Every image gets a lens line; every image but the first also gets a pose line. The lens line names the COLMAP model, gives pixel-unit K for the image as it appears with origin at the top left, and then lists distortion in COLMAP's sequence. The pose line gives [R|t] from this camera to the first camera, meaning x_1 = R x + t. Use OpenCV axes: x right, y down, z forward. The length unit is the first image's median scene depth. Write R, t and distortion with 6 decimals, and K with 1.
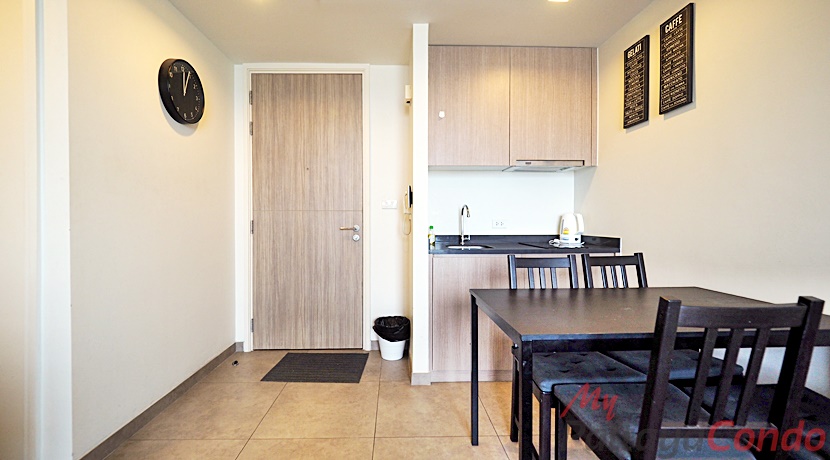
lens RADIAL K [[353.4, 0, 403.6], [0, 353.4, 225.6], [0, 0, 1]] dist [-0.003057, 0.000011]
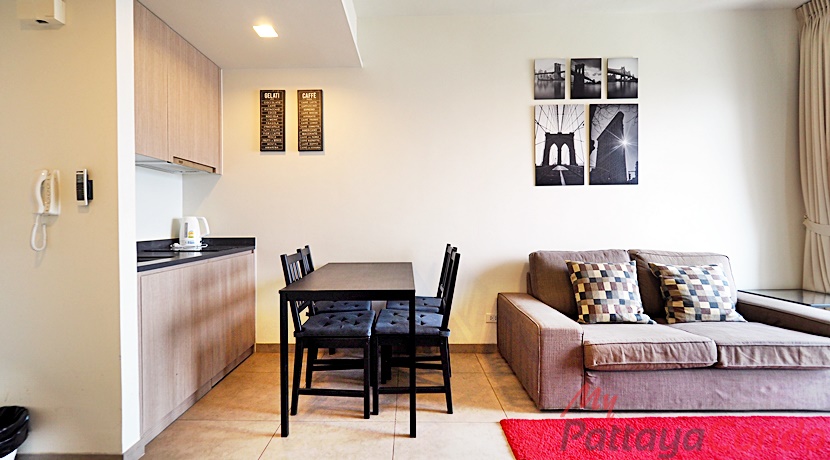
lens RADIAL K [[351.9, 0, 401.2], [0, 351.9, 223.1], [0, 0, 1]] dist [-0.013525, 0.000097]
pose [[0.047315, -0.003532, 0.998874, -0.556178], [0.015237, 0.999880, 0.002814, -0.011064], [-0.998764, 0.015087, 0.047364, 0.401542]]
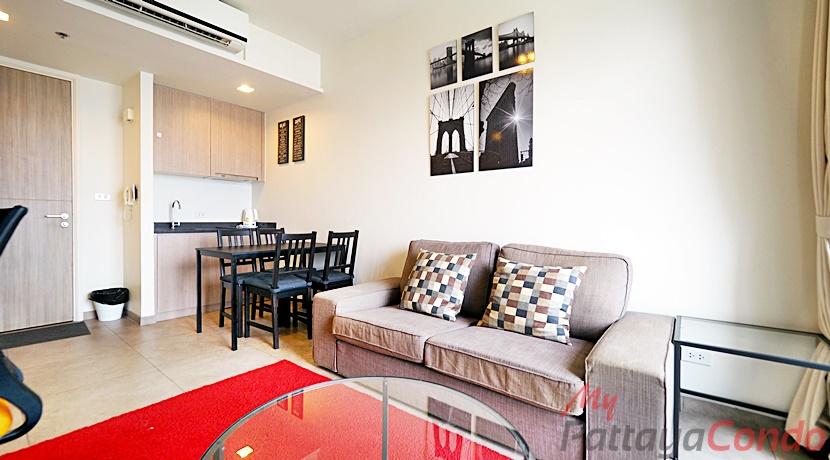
lens RADIAL K [[353.4, 0, 403.6], [0, 353.4, 225.6], [0, 0, 1]] dist [-0.003057, 0.000011]
pose [[0.653912, -0.005698, 0.756549, -0.328657], [-0.002468, 0.999950, 0.009664, 0.028799], [-0.756567, -0.008187, 0.653865, -0.668741]]
